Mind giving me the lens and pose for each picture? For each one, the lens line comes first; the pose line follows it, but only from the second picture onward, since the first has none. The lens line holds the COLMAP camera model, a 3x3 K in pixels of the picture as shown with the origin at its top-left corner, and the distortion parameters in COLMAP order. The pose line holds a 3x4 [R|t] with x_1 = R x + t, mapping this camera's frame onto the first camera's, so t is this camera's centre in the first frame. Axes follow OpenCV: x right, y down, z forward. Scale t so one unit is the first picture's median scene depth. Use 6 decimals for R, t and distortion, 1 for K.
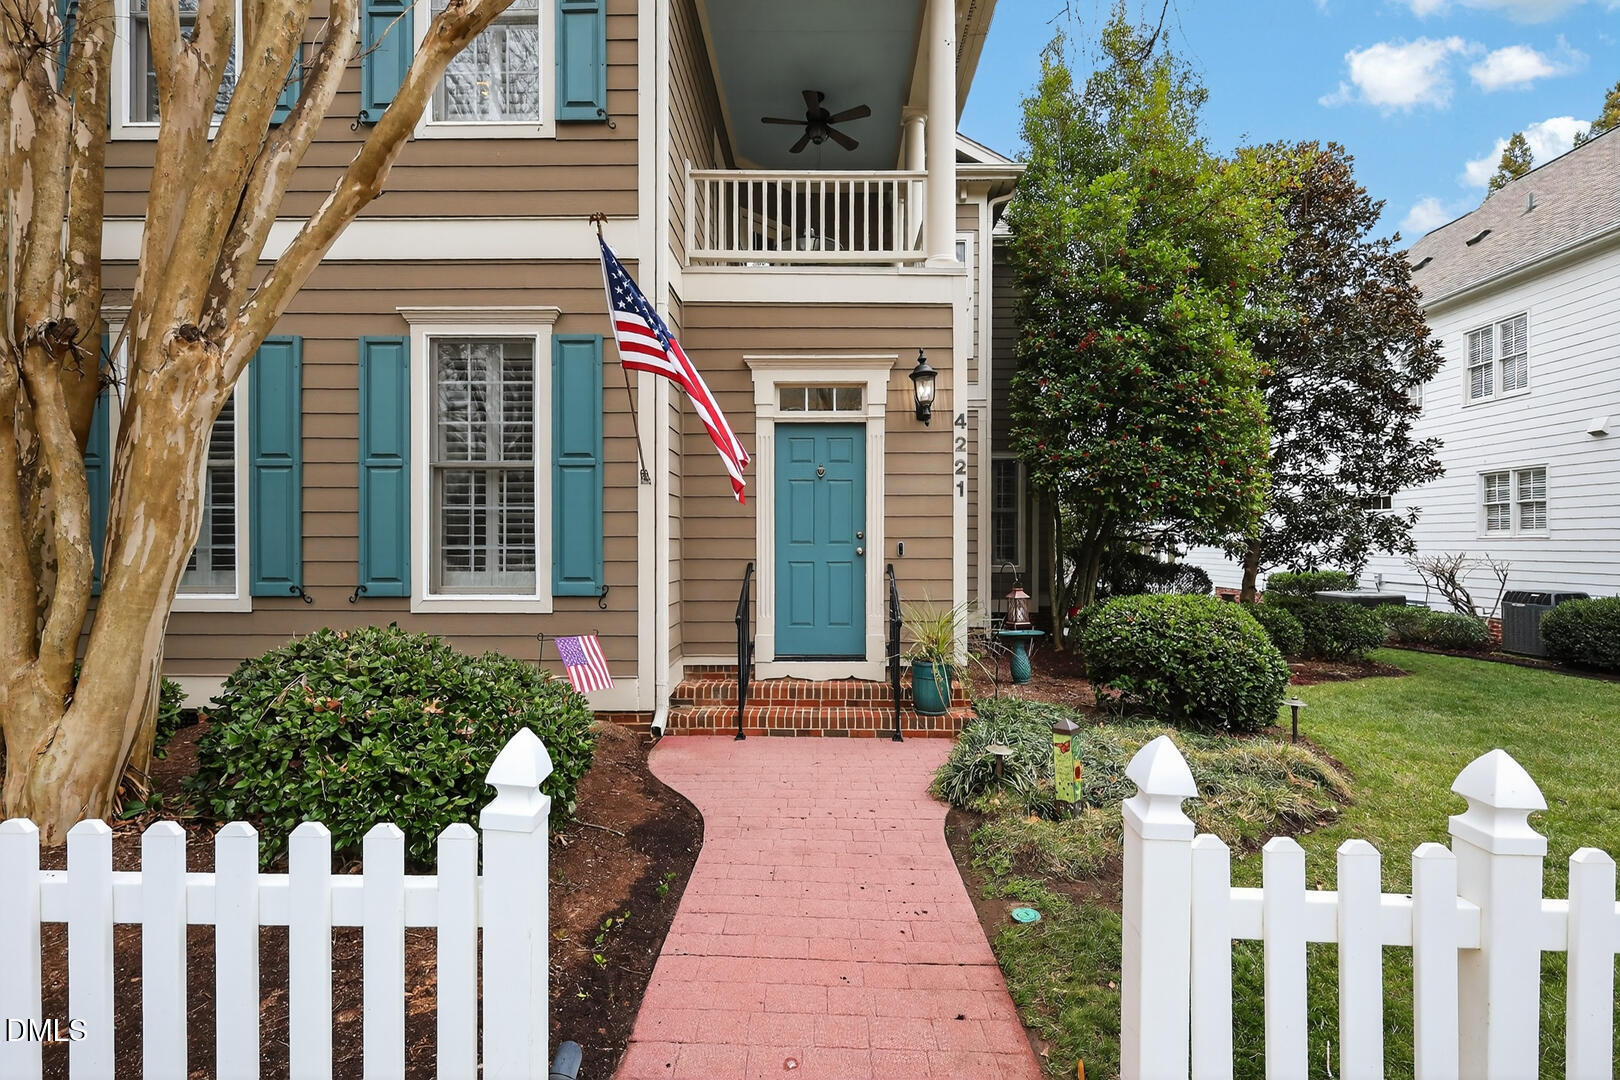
lens RADIAL K [[705.7, 0, 818.1], [0, 705.7, 552.7], [0, 0, 1]] dist [0.000739, 0.001070]
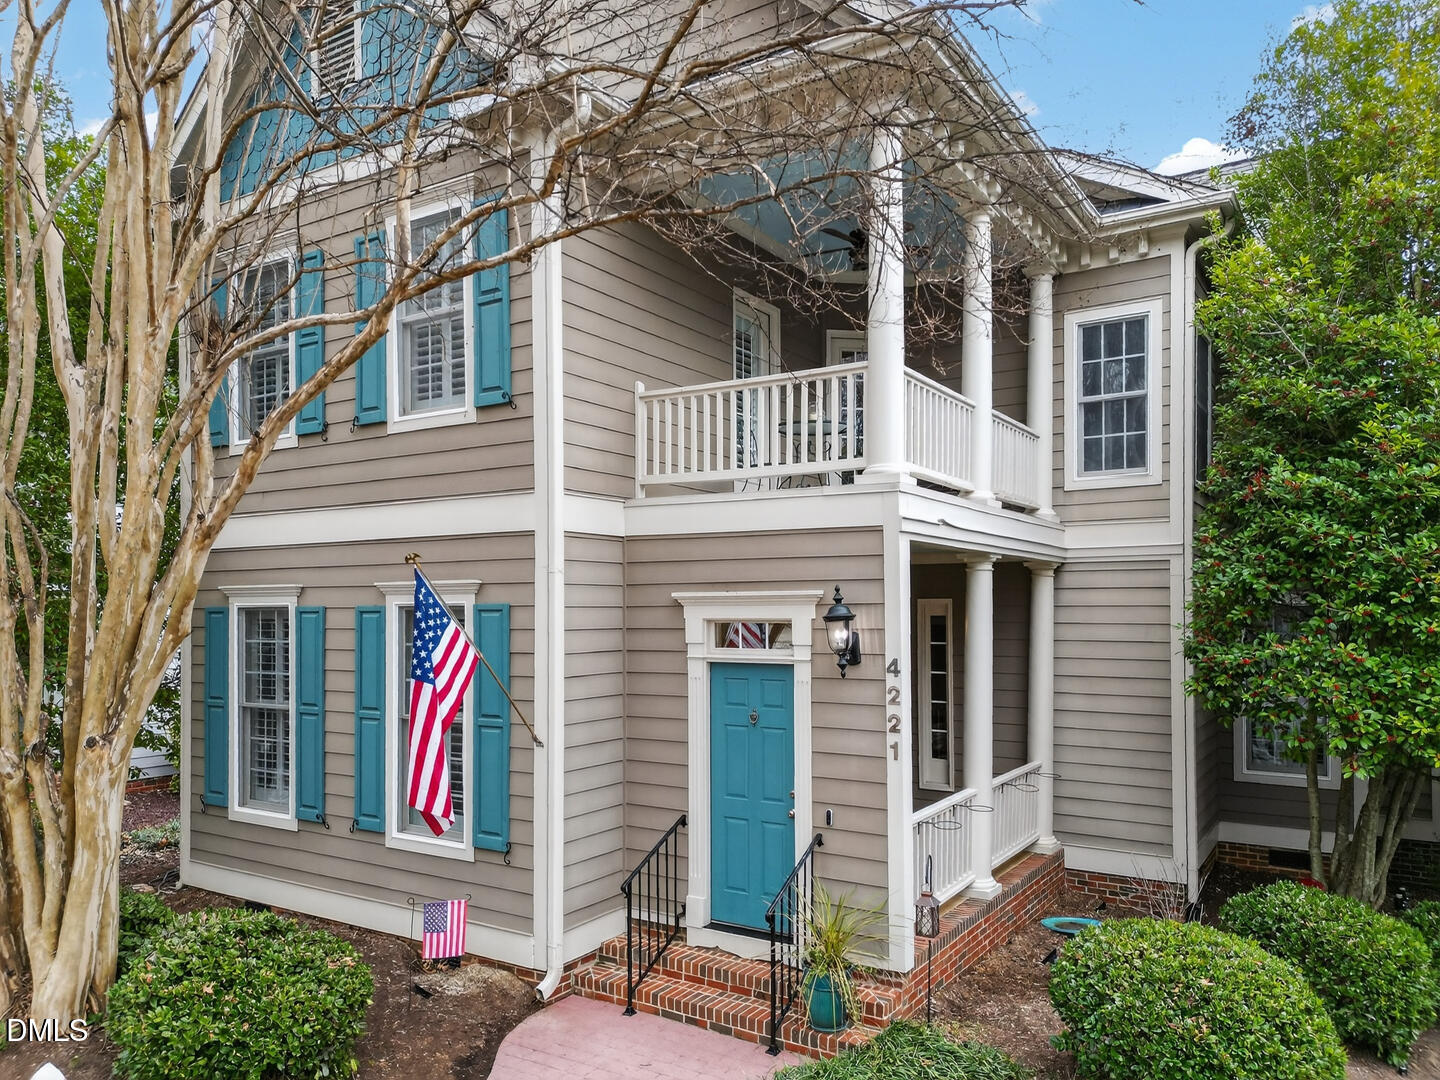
lens RADIAL K [[1026.2, 0, 714.3], [0, 1026.2, 614.0], [0, 0, 1]] dist [0.050993, -0.015667]
pose [[0.846213, -0.005311, -0.532818, 0.725200], [-0.001529, 0.999922, -0.012396, -0.257023], [0.532843, 0.011305, 0.846139, -0.128560]]
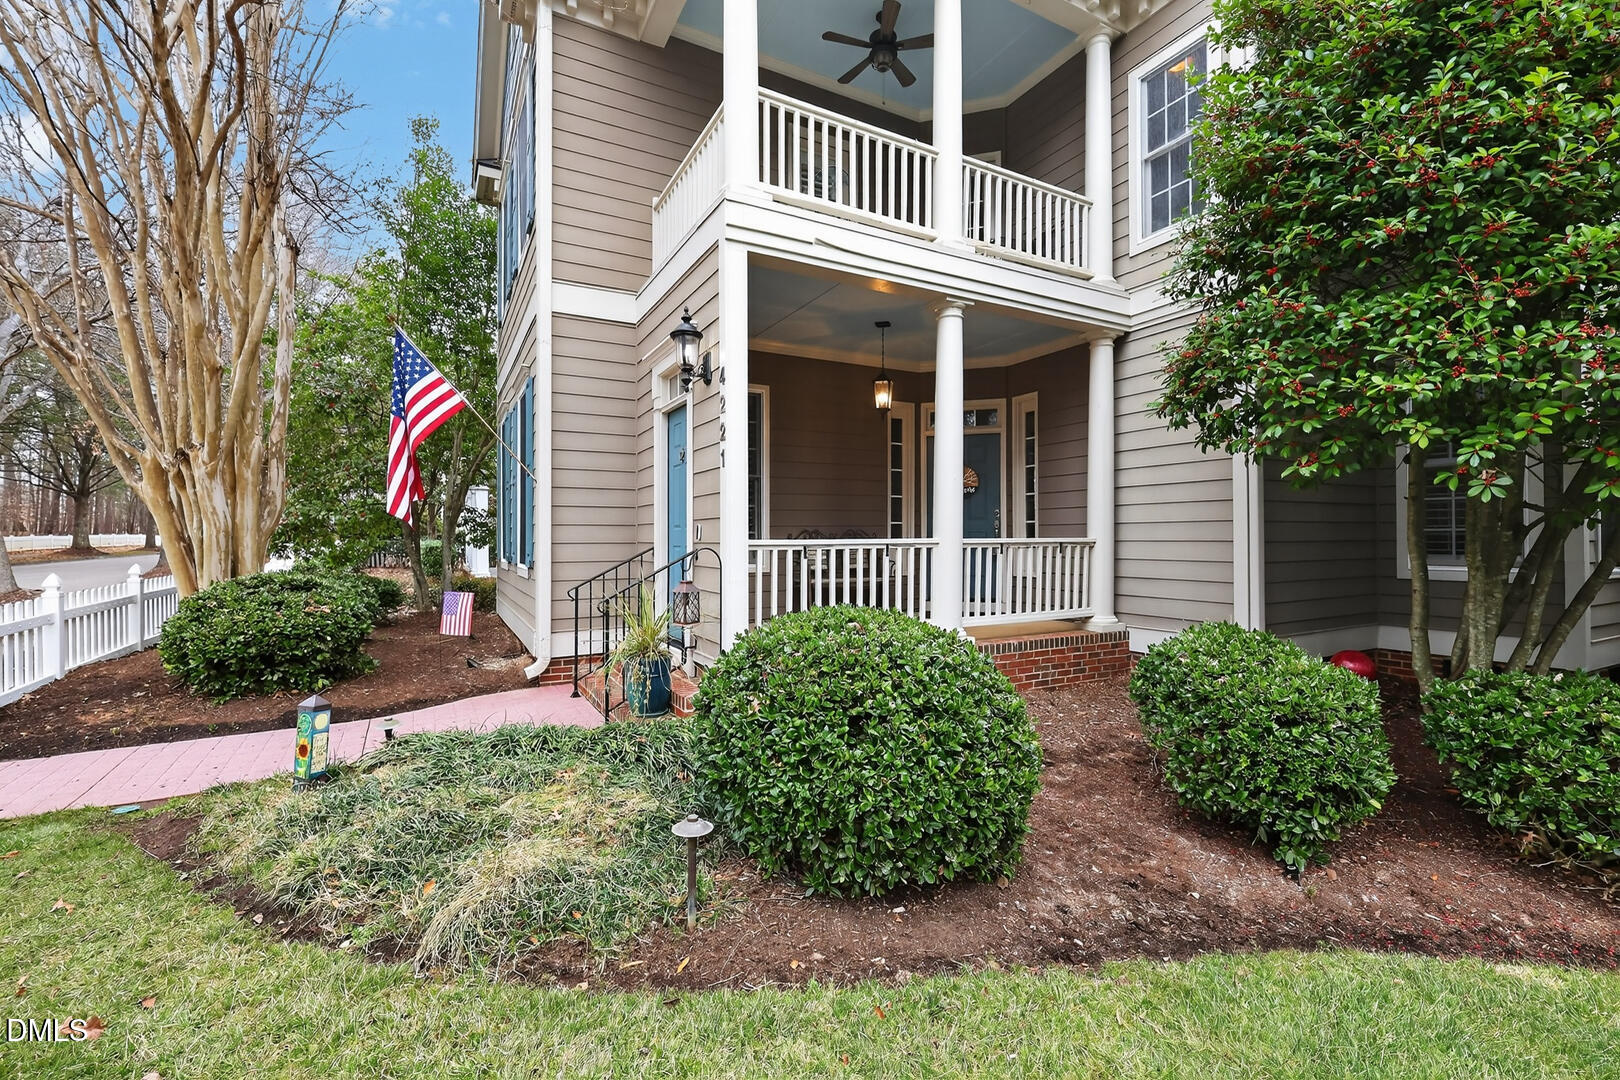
lens RADIAL K [[705.7, 0, 810.2], [0, 705.7, 529.5], [0, 0, 1]] dist [0.000739, 0.001070]
pose [[0.498396, -0.011251, -0.866877, 1.060134], [-0.007564, 0.999821, -0.017325, 0.005881], [0.866917, 0.015192, 0.498221, 0.749753]]
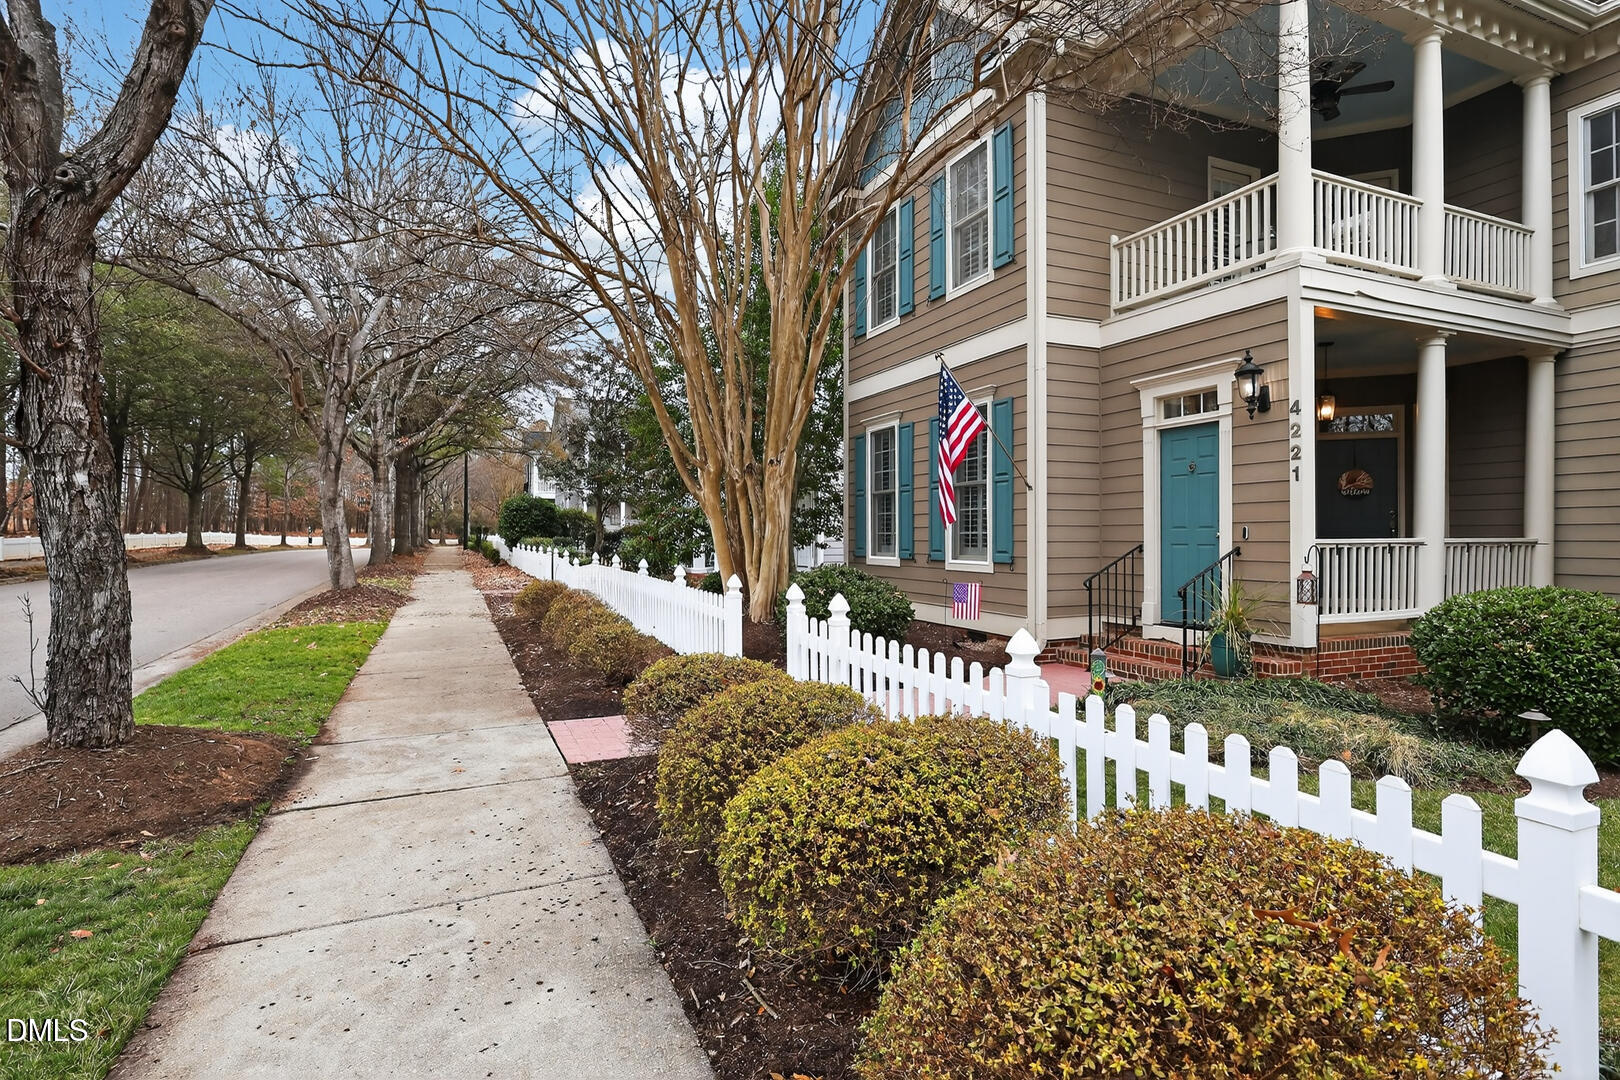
lens RADIAL K [[813.2, 0, 820.3], [0, 813.2, 532.8], [0, 0, 1]] dist [0.005752, -0.004205]
pose [[0.420759, -0.004078, -0.907163, 1.081078], [-0.008661, 0.999926, -0.008512, 0.012126], [0.907131, 0.011438, 0.420693, -0.134722]]
